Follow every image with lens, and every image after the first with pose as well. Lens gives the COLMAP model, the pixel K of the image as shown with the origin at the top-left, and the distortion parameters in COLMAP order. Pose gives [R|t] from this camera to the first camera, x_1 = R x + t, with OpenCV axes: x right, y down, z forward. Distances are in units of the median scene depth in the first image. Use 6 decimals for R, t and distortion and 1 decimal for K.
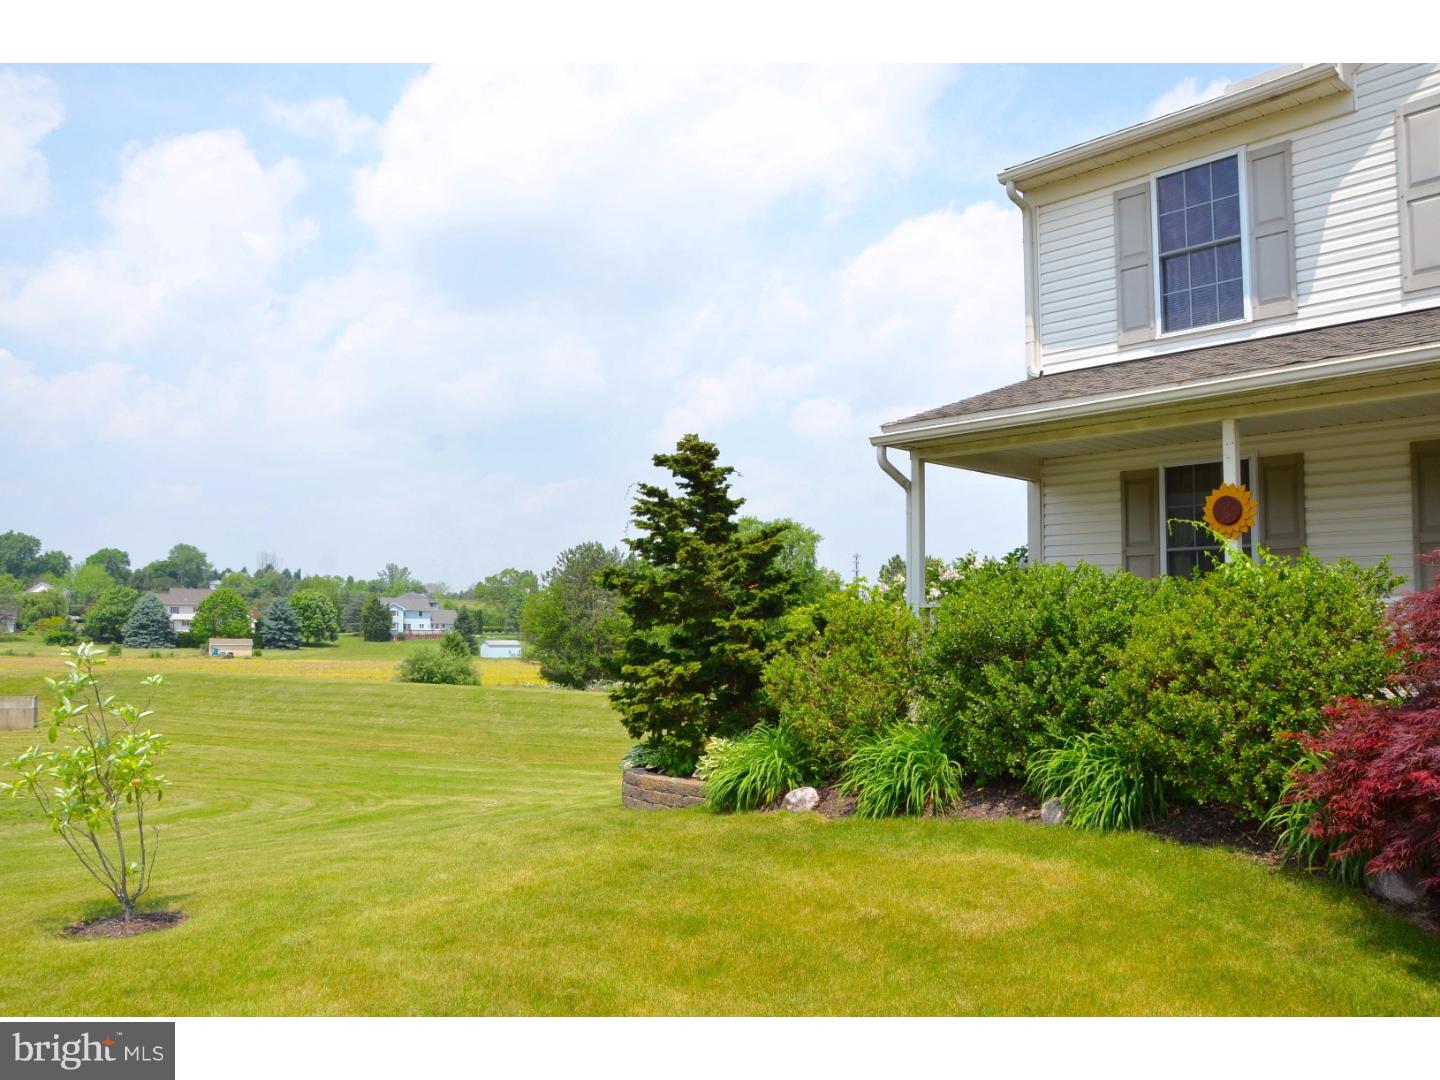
lens RADIAL K [[1143.6, 0, 728.4], [0, 1143.6, 547.7], [0, 0, 1]] dist [-0.150146, 0.127206]
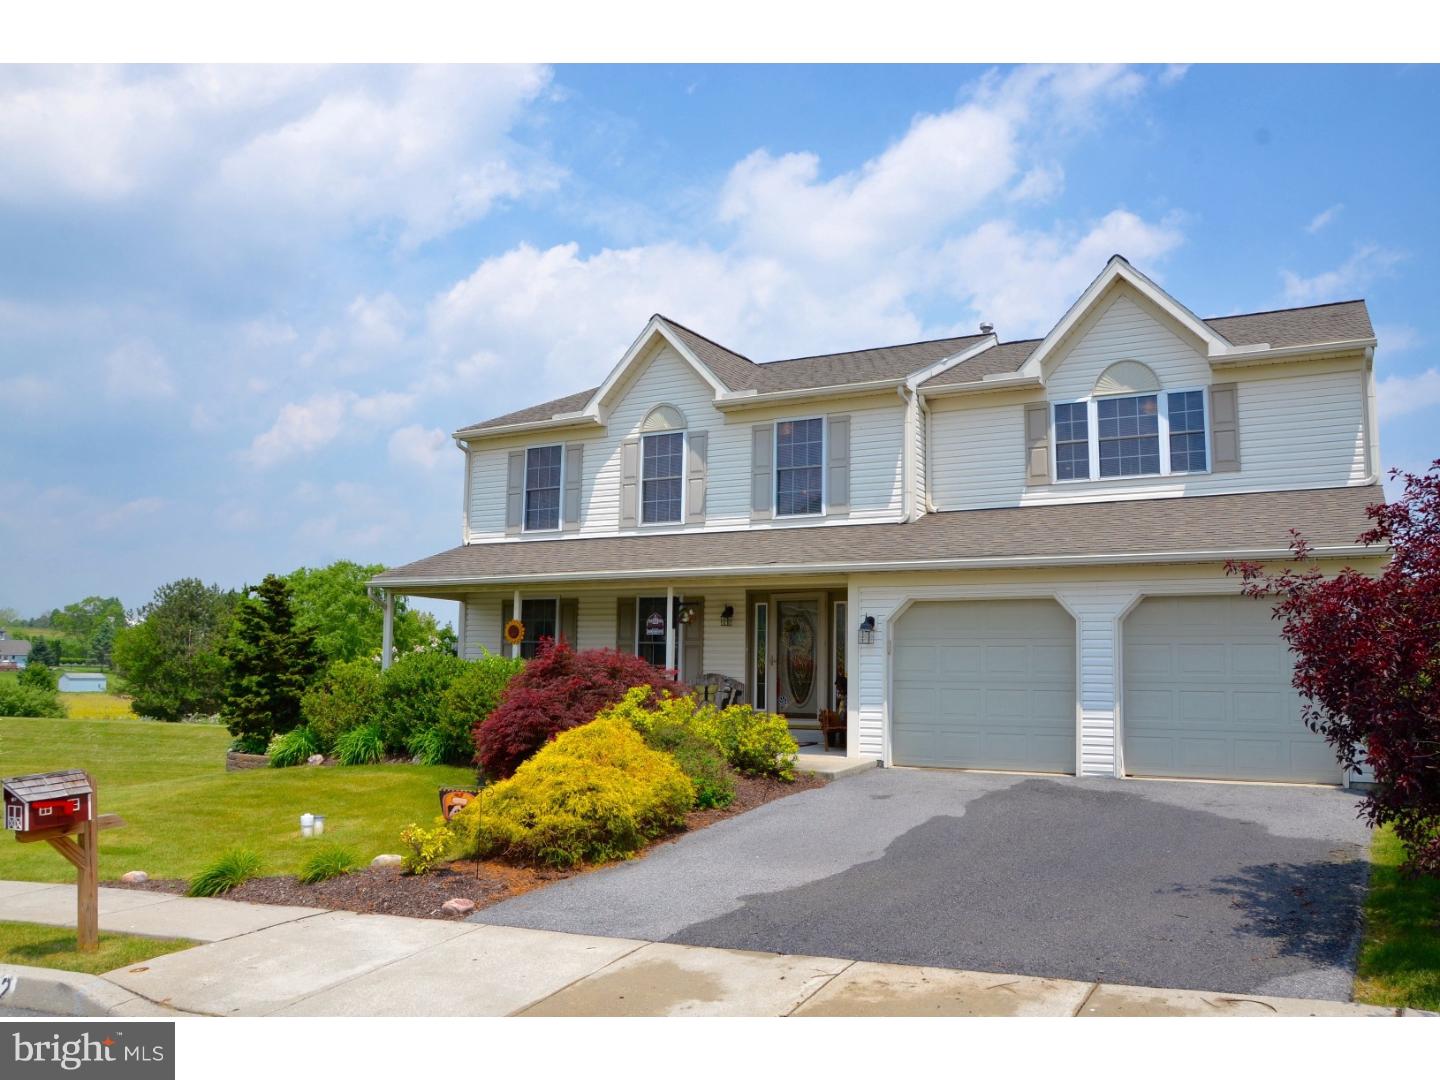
lens RADIAL K [[1143.6, 0, 728.4], [0, 1143.6, 547.7], [0, 0, 1]] dist [-0.150146, 0.127206]
pose [[0.943950, 0.039589, 0.327705, 0.014410], [-0.029027, 0.998891, -0.037061, -0.019372], [-0.328809, 0.025472, 0.944053, -0.196262]]
